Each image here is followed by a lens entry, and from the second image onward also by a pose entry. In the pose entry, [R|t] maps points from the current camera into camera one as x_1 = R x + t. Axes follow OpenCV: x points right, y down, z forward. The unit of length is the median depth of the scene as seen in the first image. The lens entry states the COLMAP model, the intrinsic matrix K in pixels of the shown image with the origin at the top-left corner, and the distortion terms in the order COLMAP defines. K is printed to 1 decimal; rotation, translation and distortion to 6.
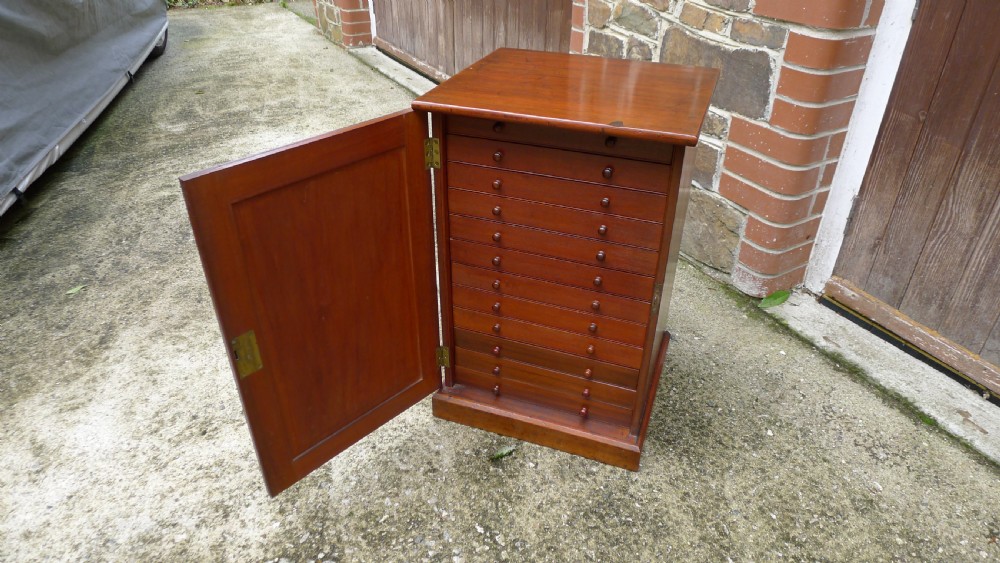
lens RADIAL K [[645.8, 0, 504.2], [0, 645.8, 281.0], [0, 0, 1]] dist [-0.044333, 0.001491]
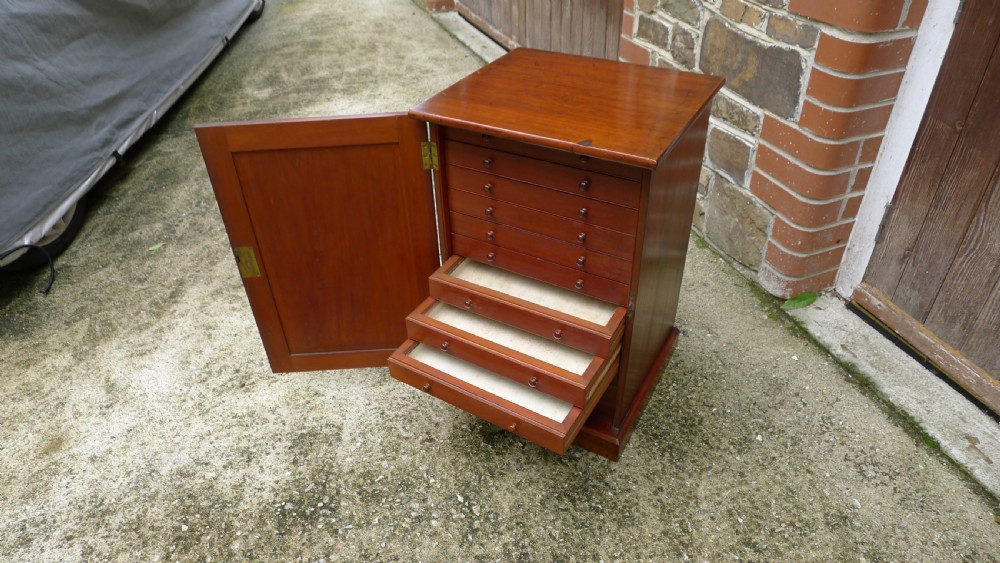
lens RADIAL K [[647.6, 0, 500.0], [0, 647.6, 281.5], [0, 0, 1]] dist [-0.051183, 0.008823]
pose [[0.985951, 0.069345, -0.151964, 0.134617], [-0.058638, 0.995544, 0.073846, -0.055347], [0.156407, -0.063898, 0.985624, -0.045849]]
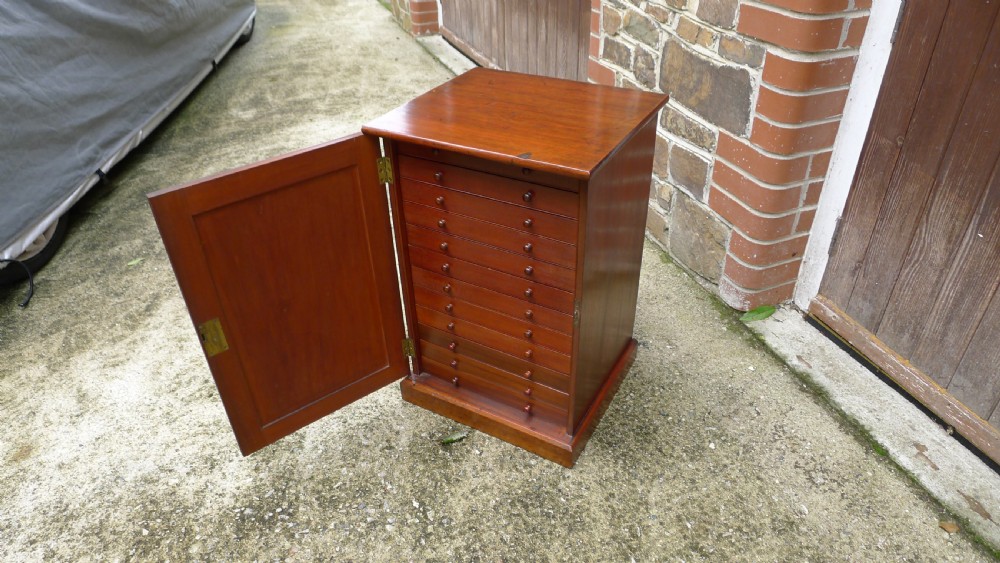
lens RADIAL K [[648.2, 0, 496.8], [0, 648.2, 281.4], [0, 0, 1]] dist [-0.052155, 0.009732]
pose [[0.986106, 0.064100, -0.153254, 0.196375], [-0.058657, 0.997485, 0.039785, -0.044372], [0.155419, -0.030243, 0.987386, -0.065287]]
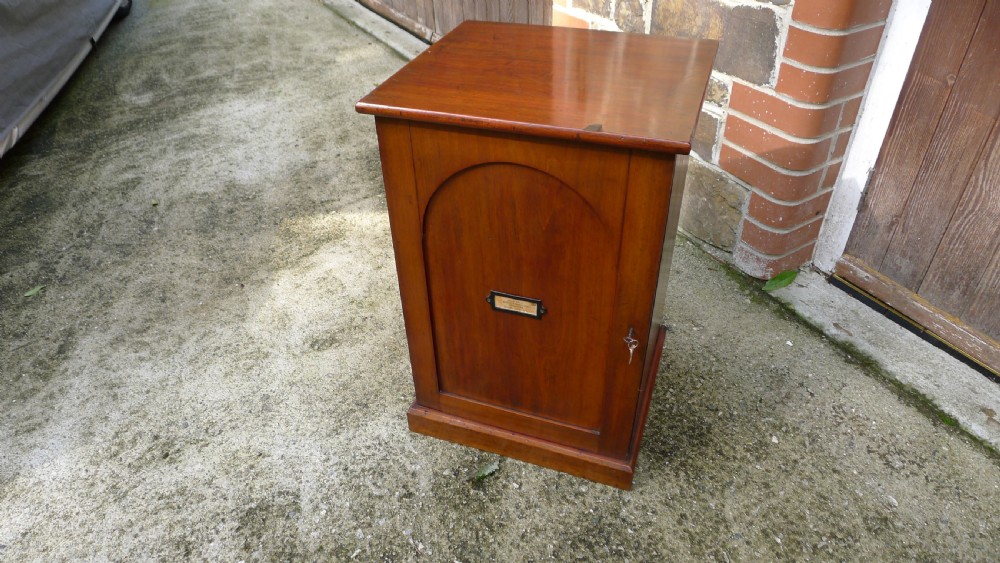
lens RADIAL K [[647.3, 0, 496.8], [0, 647.3, 278.9], [0, 0, 1]] dist [-0.052549, 0.010750]
pose [[0.999332, -0.032520, -0.016649, 0.035836], [0.033854, 0.995602, 0.087358, -0.078853], [0.013735, -0.087863, 0.996038, 0.091820]]
